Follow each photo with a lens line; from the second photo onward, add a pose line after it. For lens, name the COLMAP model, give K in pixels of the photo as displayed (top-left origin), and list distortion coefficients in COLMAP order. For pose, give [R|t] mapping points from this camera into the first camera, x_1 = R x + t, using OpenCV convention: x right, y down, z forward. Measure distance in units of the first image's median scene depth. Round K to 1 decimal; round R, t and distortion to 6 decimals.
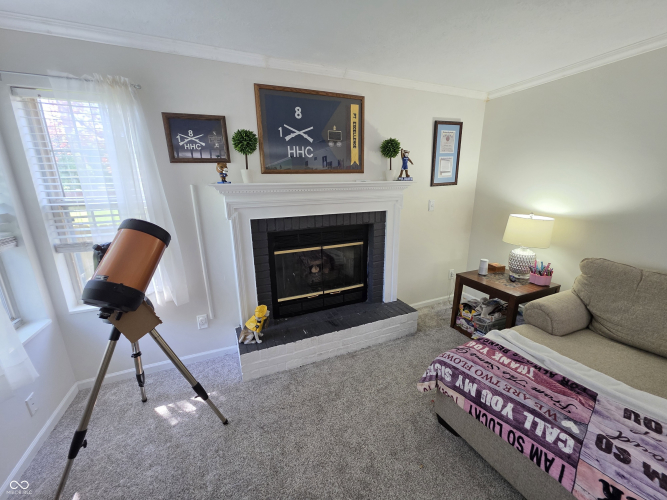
lens RADIAL K [[264.3, 0, 330.4], [0, 264.3, 248.6], [0, 0, 1]] dist [0.000256, 0.000332]
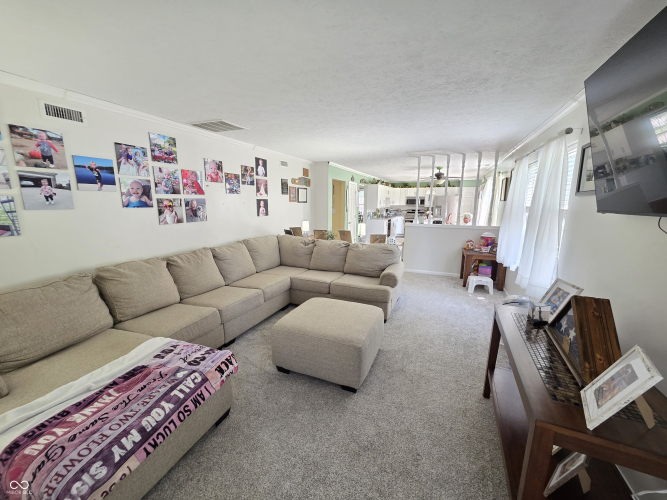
lens RADIAL K [[264.3, 0, 332.8], [0, 264.3, 250.7], [0, 0, 1]] dist [0.000256, 0.000332]
pose [[-0.686540, -0.124467, 0.716360, -0.460075], [0.184617, 0.923109, 0.337321, -0.214445], [-0.703264, 0.363836, -0.610773, 0.807698]]
